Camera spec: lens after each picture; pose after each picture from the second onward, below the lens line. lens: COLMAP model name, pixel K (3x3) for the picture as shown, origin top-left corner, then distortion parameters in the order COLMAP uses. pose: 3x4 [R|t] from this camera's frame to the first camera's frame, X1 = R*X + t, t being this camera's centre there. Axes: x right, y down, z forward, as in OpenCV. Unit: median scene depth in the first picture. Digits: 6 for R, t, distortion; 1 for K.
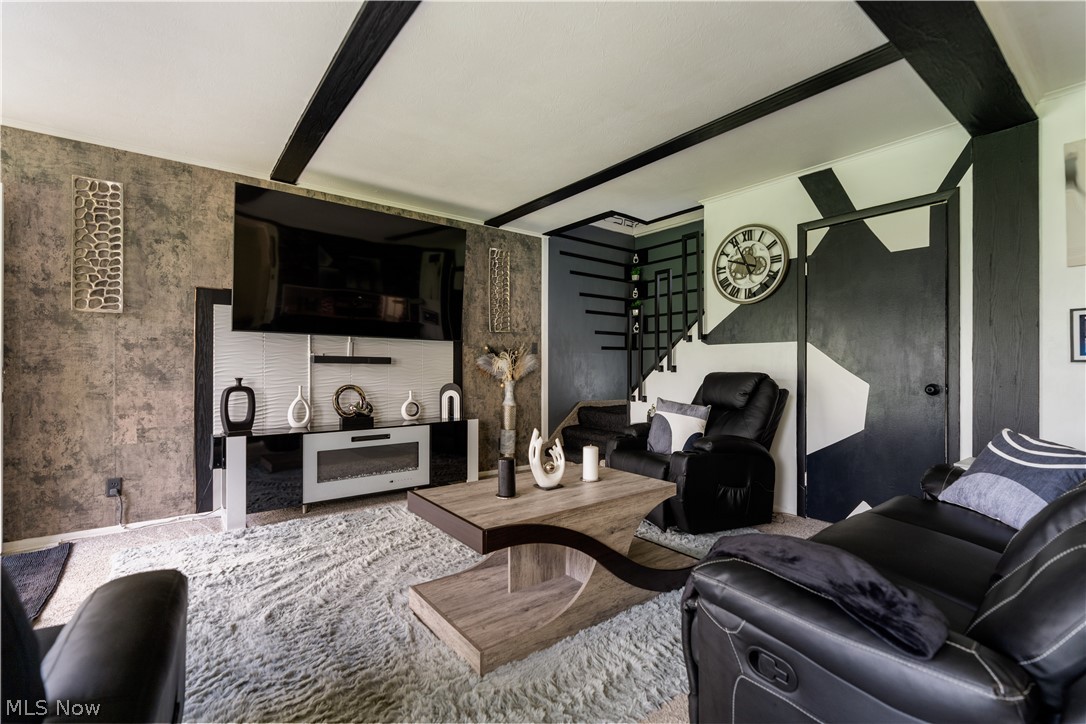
lens RADIAL K [[489.7, 0, 542.2], [0, 489.7, 364.3], [0, 0, 1]] dist [-0.003685, 0.001892]
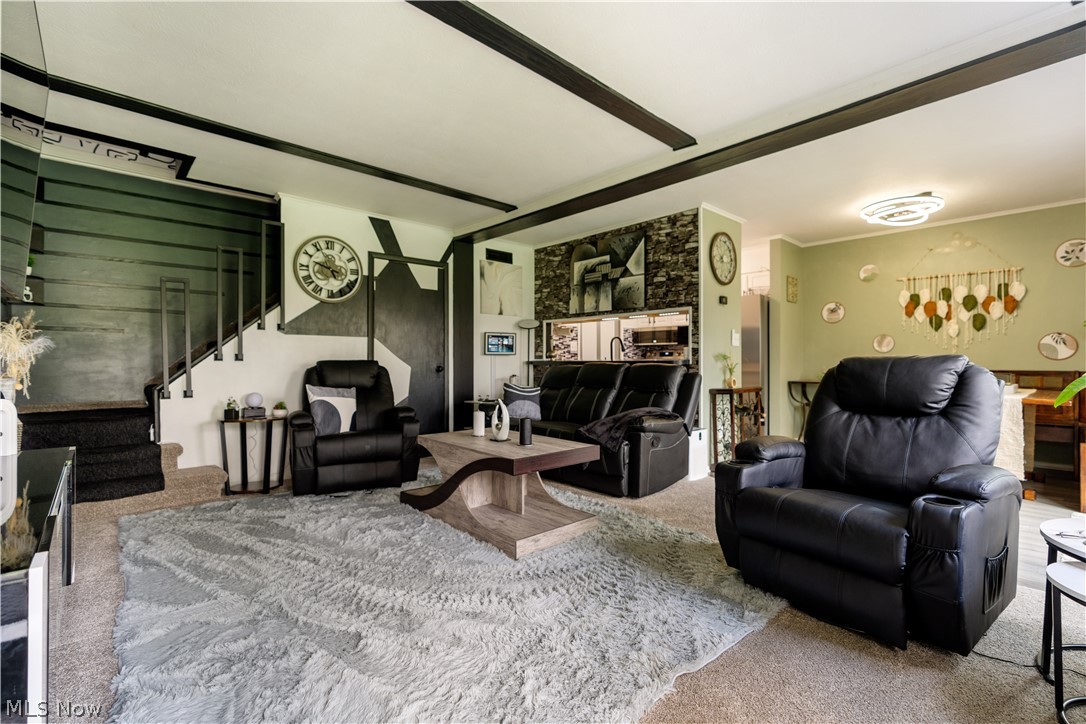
lens RADIAL K [[489.7, 0, 545.6], [0, 489.7, 361.8], [0, 0, 1]] dist [-0.003685, 0.001892]
pose [[-0.090752, -0.001885, 0.995872, -0.816889], [-0.005499, 0.999984, 0.001392, 0.015248], [-0.995858, -0.005350, -0.090761, 0.592632]]
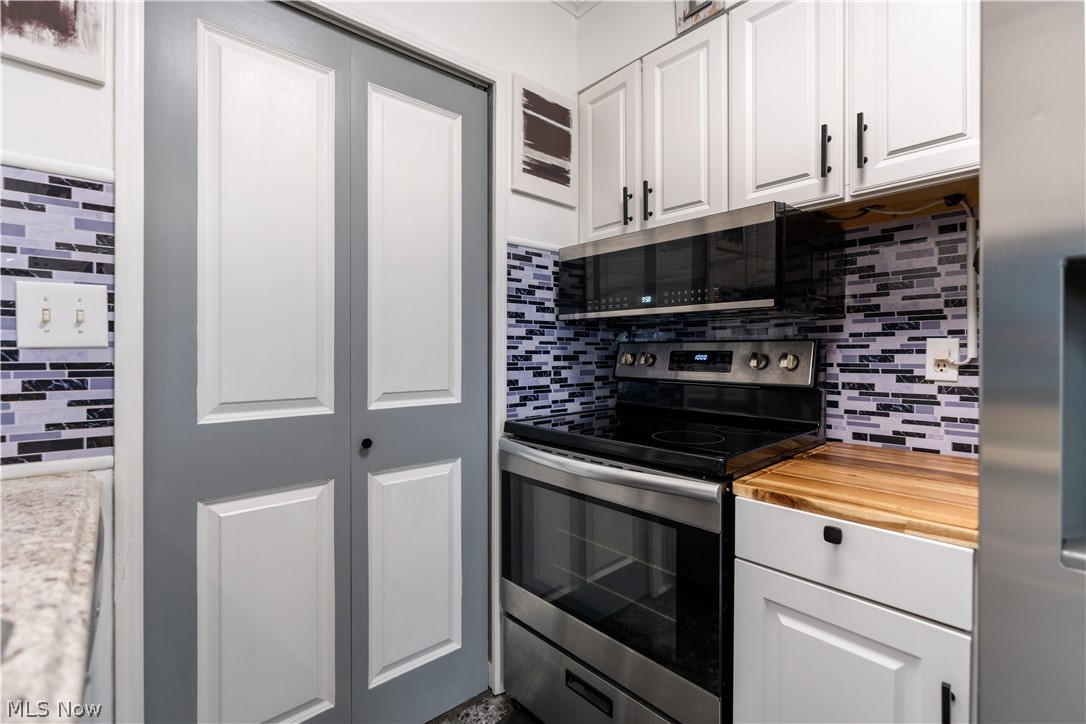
lens RADIAL K [[489.7, 0, 543.8], [0, 489.7, 354.0], [0, 0, 1]] dist [-0.003685, 0.001892]
pose [[-0.071731, -0.004825, 0.997412, 0.691355], [-0.007567, 0.999962, 0.004293, -0.021777], [-0.997395, -0.007239, -0.071765, 0.096406]]
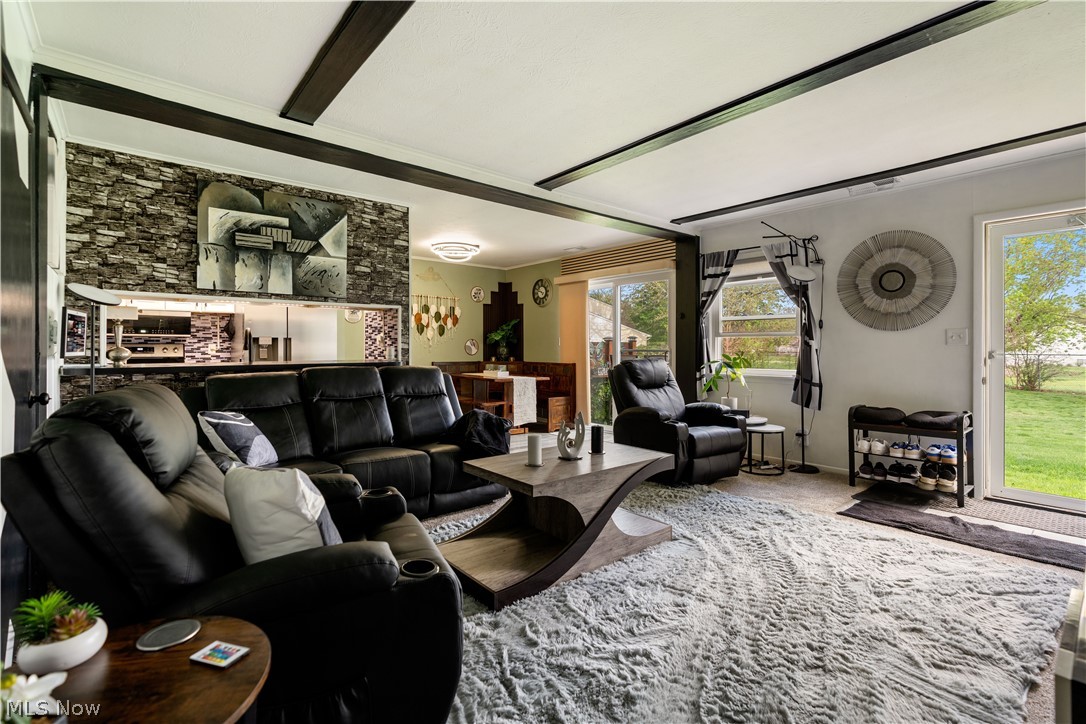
lens RADIAL K [[489.7, 0, 535.6], [0, 489.7, 351.6], [0, 0, 1]] dist [-0.003685, 0.001892]
pose [[-0.999386, -0.000380, -0.035025, 0.082428], [-0.000440, 0.999998, 0.001707, -0.013240], [0.035024, 0.001722, -0.999385, 1.323396]]
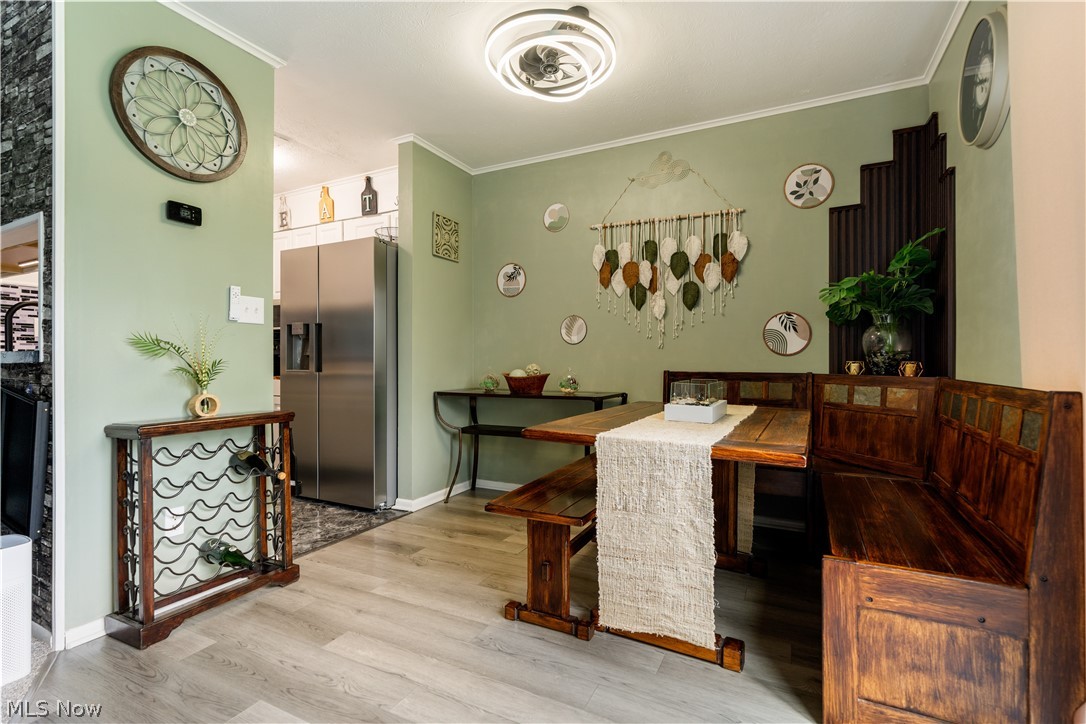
lens RADIAL K [[501.2, 0, 545.0], [0, 501.2, 363.5], [0, 0, 1]] dist [-0.003881, 0.001269]
pose [[-0.426673, -0.007068, 0.904378, -0.268941], [-0.006305, 0.999968, 0.004841, 0.016336], [-0.904384, -0.003636, -0.426704, -0.109971]]
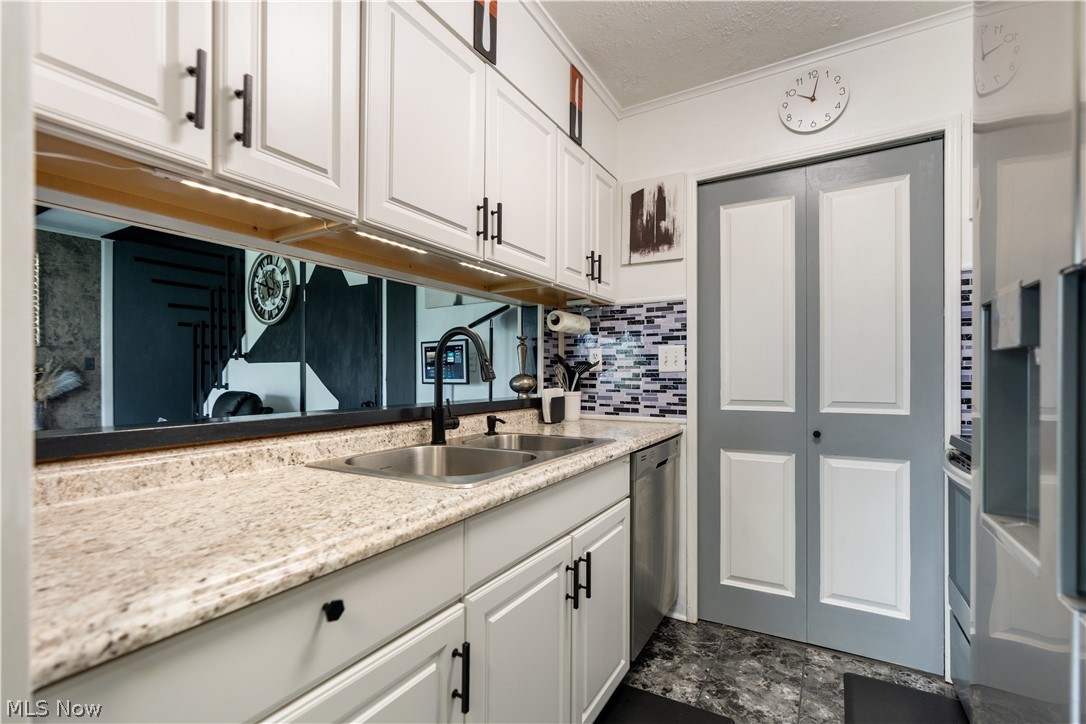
lens RADIAL K [[489.7, 0, 544.3], [0, 489.7, 377.6], [0, 0, 1]] dist [-0.003685, 0.001892]
pose [[0.927893, -0.006357, 0.372793, 0.579833], [0.002052, 0.999927, 0.011943, -0.022674], [-0.372842, -0.010317, 0.927837, -0.193893]]
